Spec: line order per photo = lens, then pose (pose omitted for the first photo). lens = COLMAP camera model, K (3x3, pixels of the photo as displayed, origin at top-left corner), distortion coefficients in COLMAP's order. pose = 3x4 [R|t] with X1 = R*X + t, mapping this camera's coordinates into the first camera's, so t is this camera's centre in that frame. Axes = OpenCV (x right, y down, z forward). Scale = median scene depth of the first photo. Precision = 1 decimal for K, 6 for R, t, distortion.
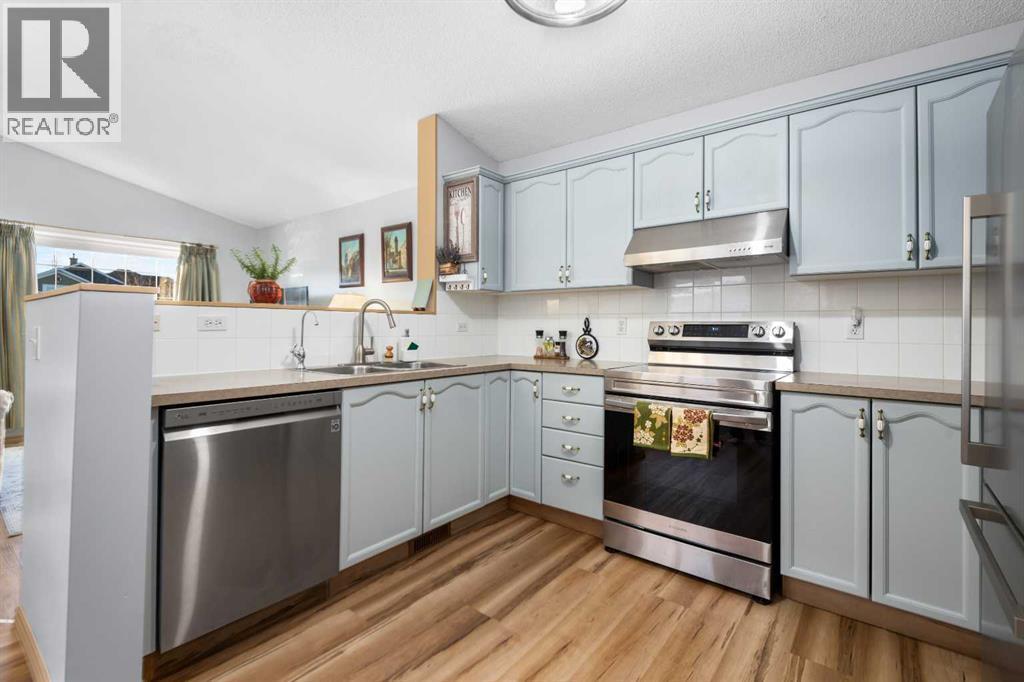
lens RADIAL K [[477.6, 0, 508.7], [0, 477.6, 320.9], [0, 0, 1]] dist [0.013620, -0.011483]
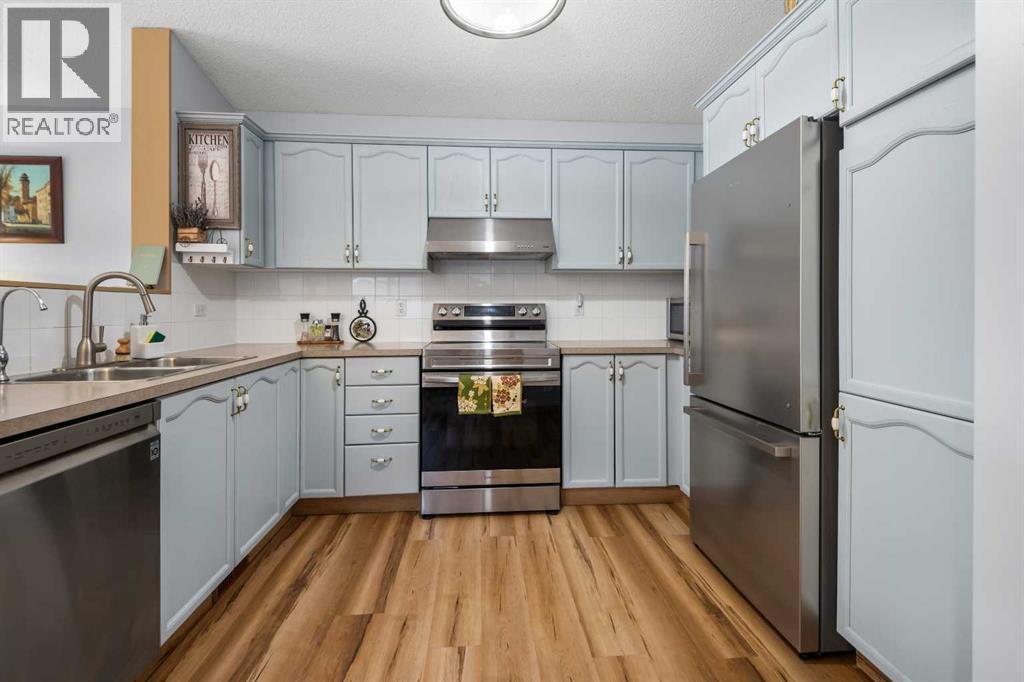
lens RADIAL K [[477.6, 0, 534.9], [0, 477.6, 309.6], [0, 0, 1]] dist [0.013620, -0.011483]
pose [[0.715532, -0.009678, 0.698512, -0.375946], [-0.001477, 0.999881, 0.015367, -0.002231], [-0.698578, -0.012028, 0.715433, 0.077723]]
